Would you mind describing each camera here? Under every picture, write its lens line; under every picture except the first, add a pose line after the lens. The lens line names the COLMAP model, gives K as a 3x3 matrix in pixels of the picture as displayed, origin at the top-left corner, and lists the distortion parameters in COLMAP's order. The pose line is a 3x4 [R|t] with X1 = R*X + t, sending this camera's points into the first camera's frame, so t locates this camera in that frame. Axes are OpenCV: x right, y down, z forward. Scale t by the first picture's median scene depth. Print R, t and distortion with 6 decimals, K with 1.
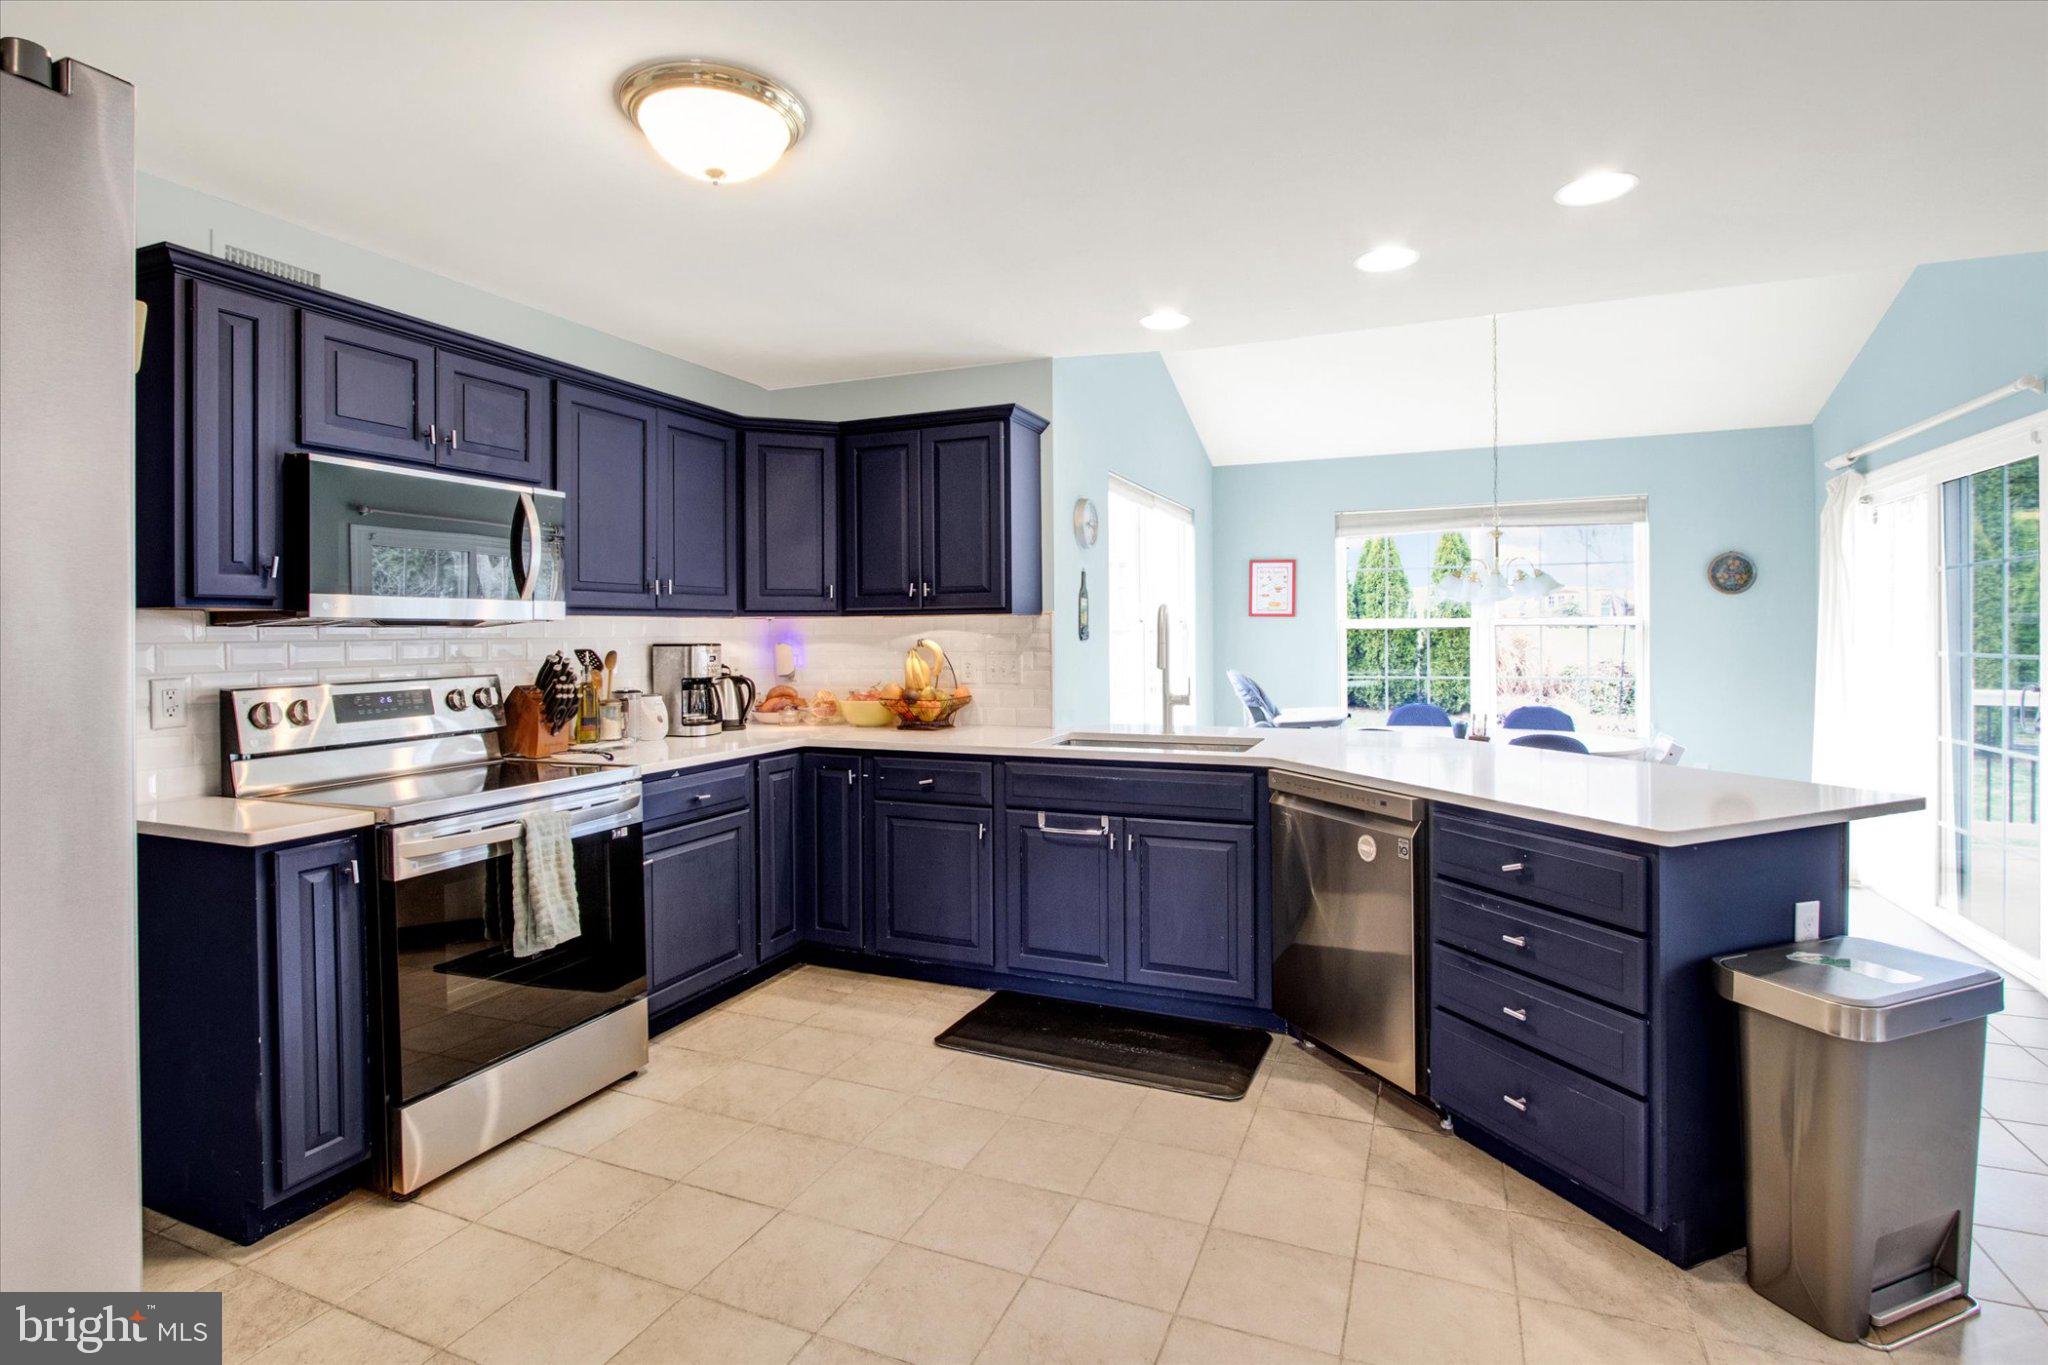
lens RADIAL K [[1004.9, 0, 1024.7], [0, 1004.9, 624.3], [0, 0, 1]] dist [-0.001739, 0.000024]
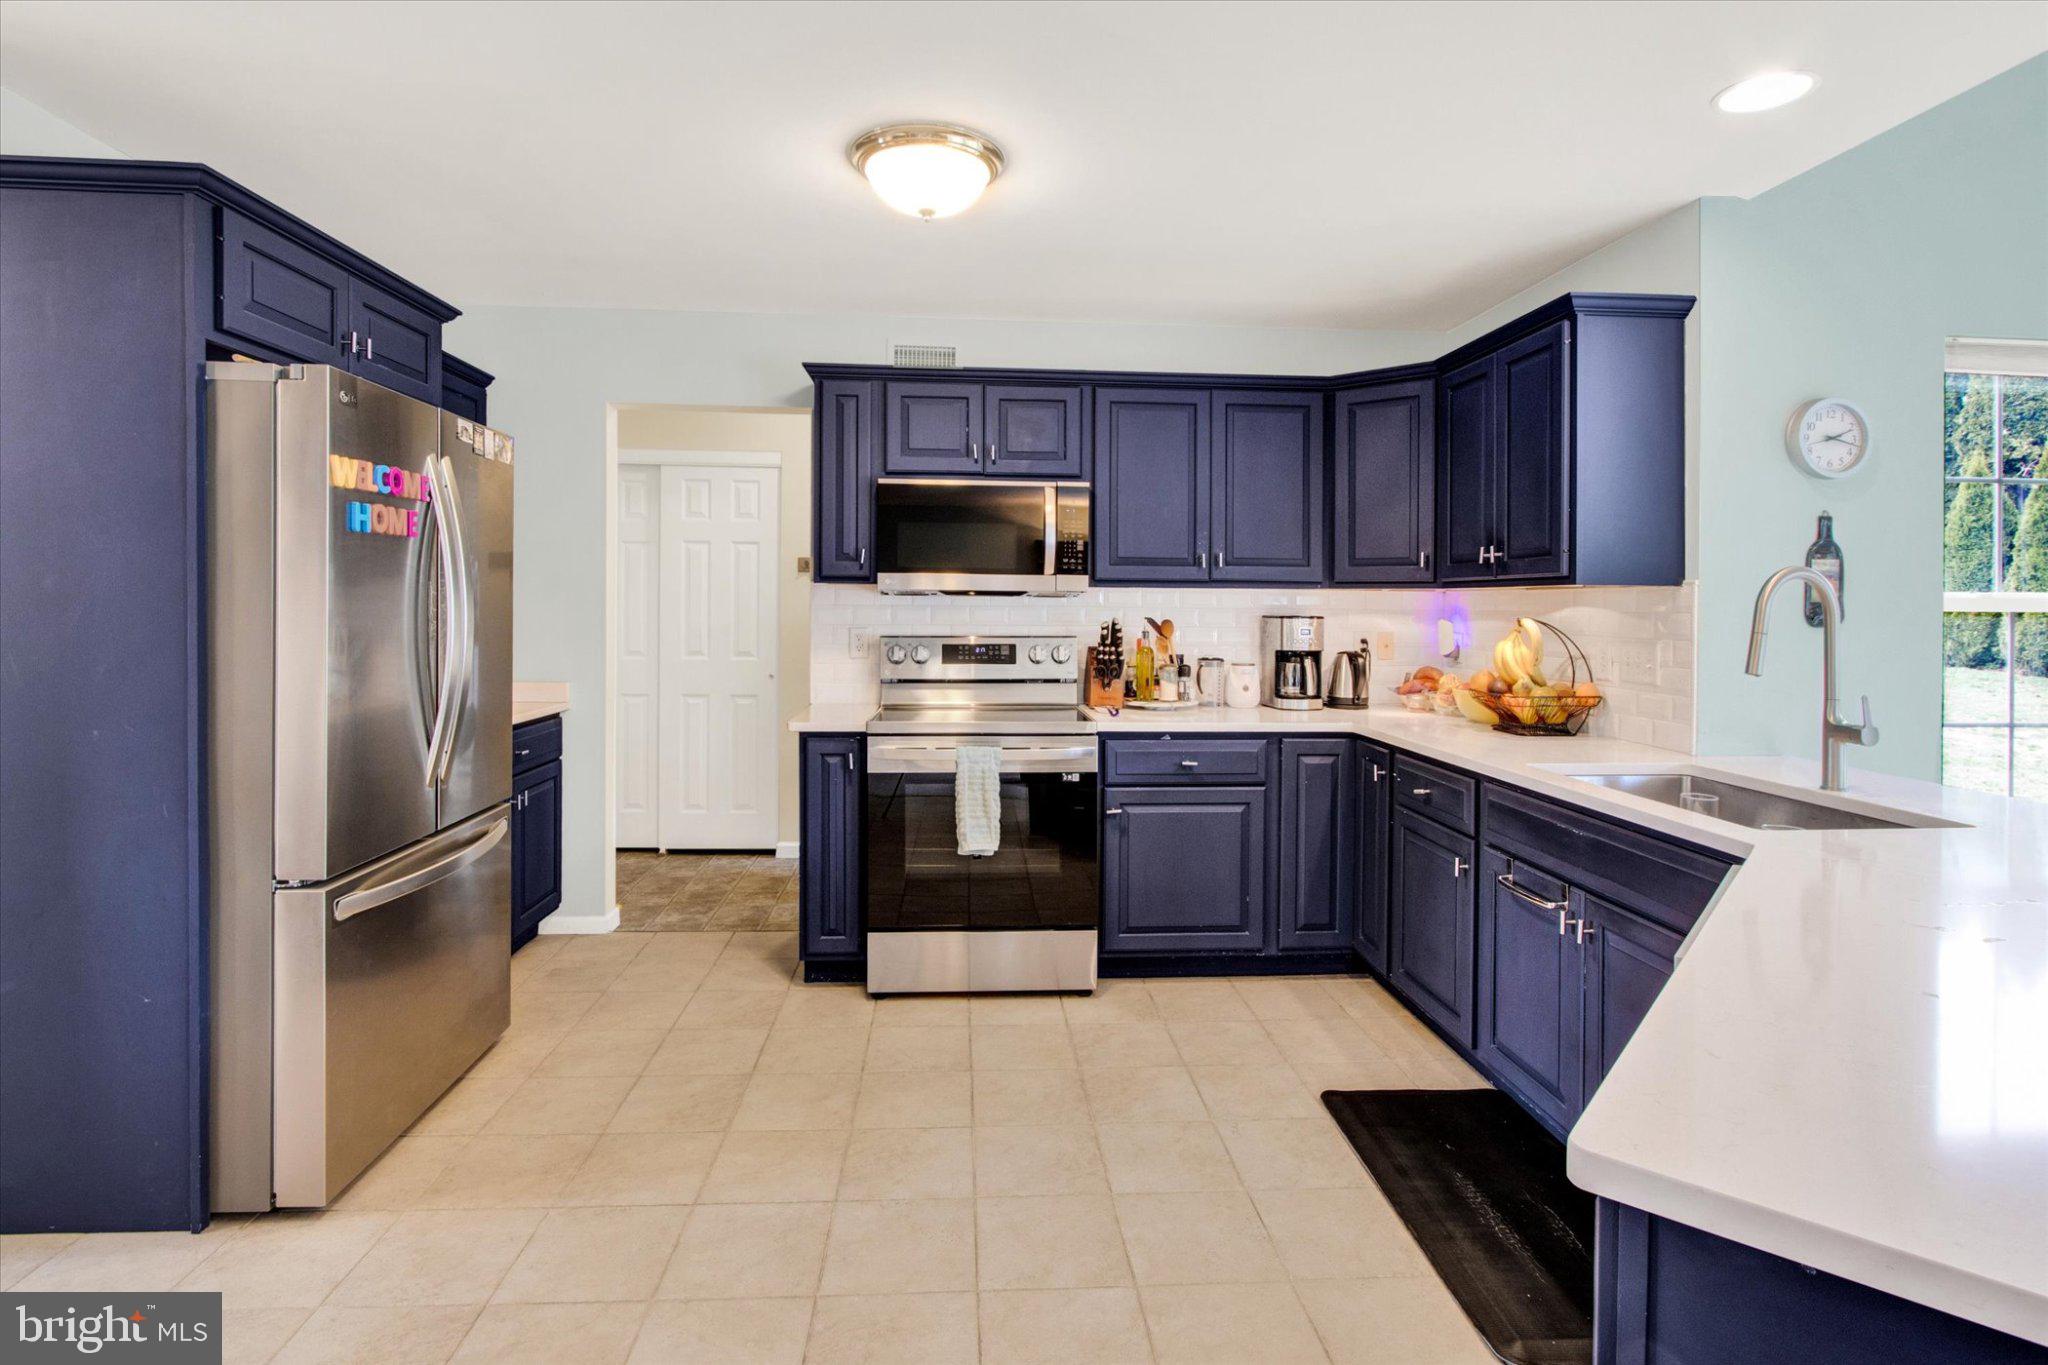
lens RADIAL K [[1015.8, 0, 1021.2], [0, 1015.8, 590.1], [0, 0, 1]] dist [-0.022738, -0.000178]
pose [[0.447501, 0.001589, -0.894282, 0.502572], [-0.007085, 0.999973, -0.001768, -0.002607], [0.894256, 0.007127, 0.447500, 0.357493]]
